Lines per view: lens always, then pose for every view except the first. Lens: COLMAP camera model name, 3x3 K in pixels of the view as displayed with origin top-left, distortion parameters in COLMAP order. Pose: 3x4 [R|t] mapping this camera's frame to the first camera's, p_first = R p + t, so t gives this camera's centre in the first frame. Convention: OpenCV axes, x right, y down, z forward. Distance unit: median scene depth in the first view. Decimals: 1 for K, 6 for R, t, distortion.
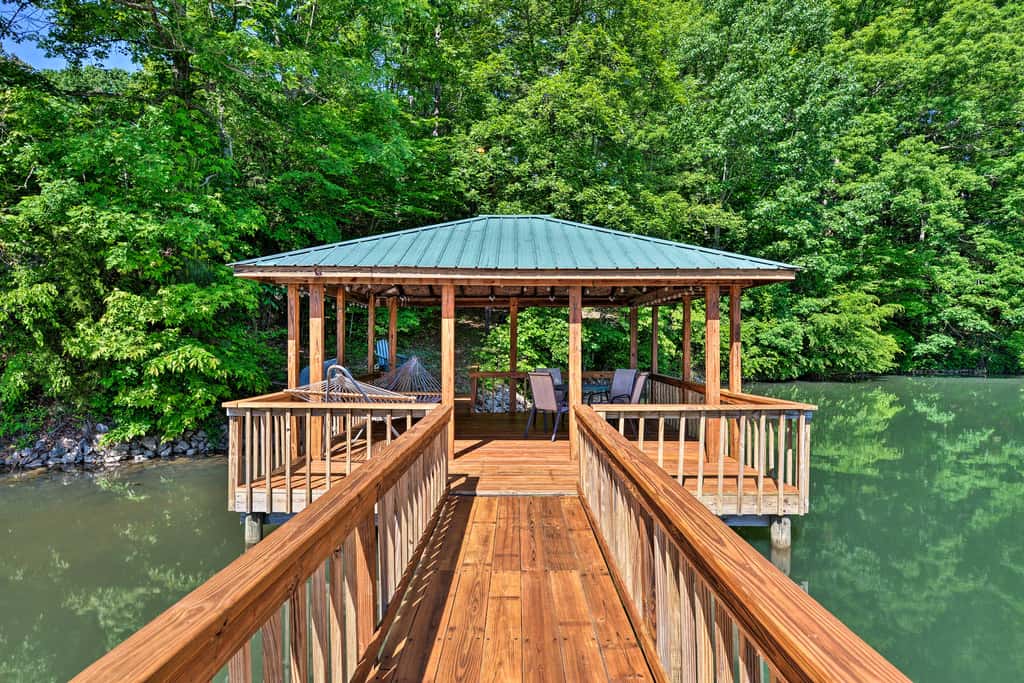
lens RADIAL K [[543.4, 0, 532.2], [0, 543.4, 342.6], [0, 0, 1]] dist [-0.007527, -0.001396]
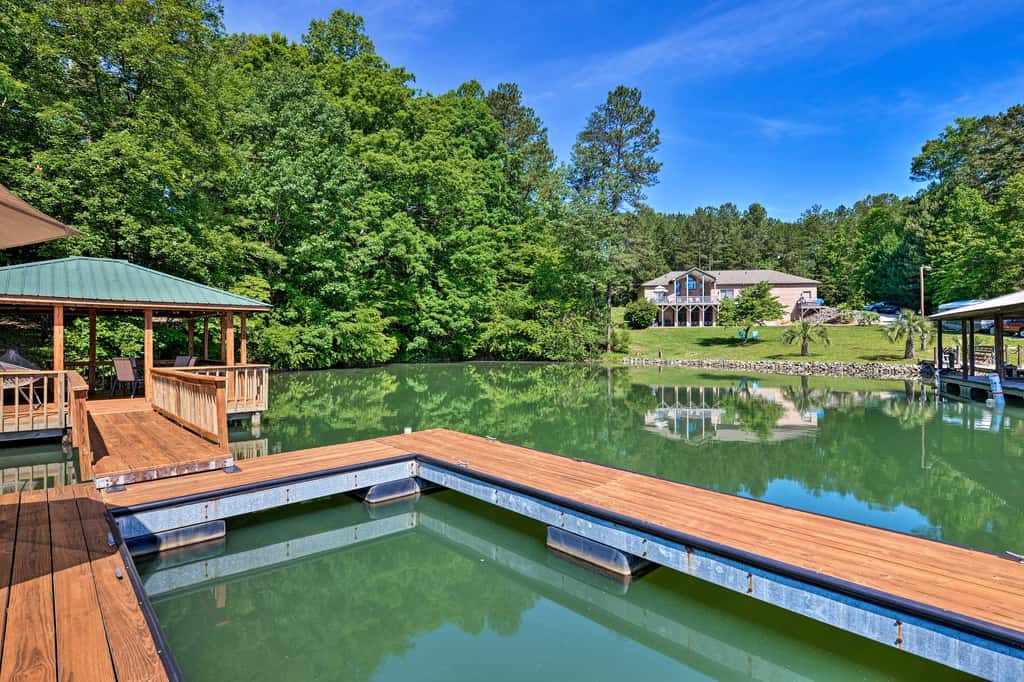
lens RADIAL K [[543.4, 0, 532.2], [0, 543.4, 342.1], [0, 0, 1]] dist [-0.007527, -0.001396]
pose [[0.754842, -0.002995, 0.655900, -0.052424], [0.006307, 0.999976, -0.002692, 0.007751], [-0.655877, 0.006169, 0.754843, -0.453289]]
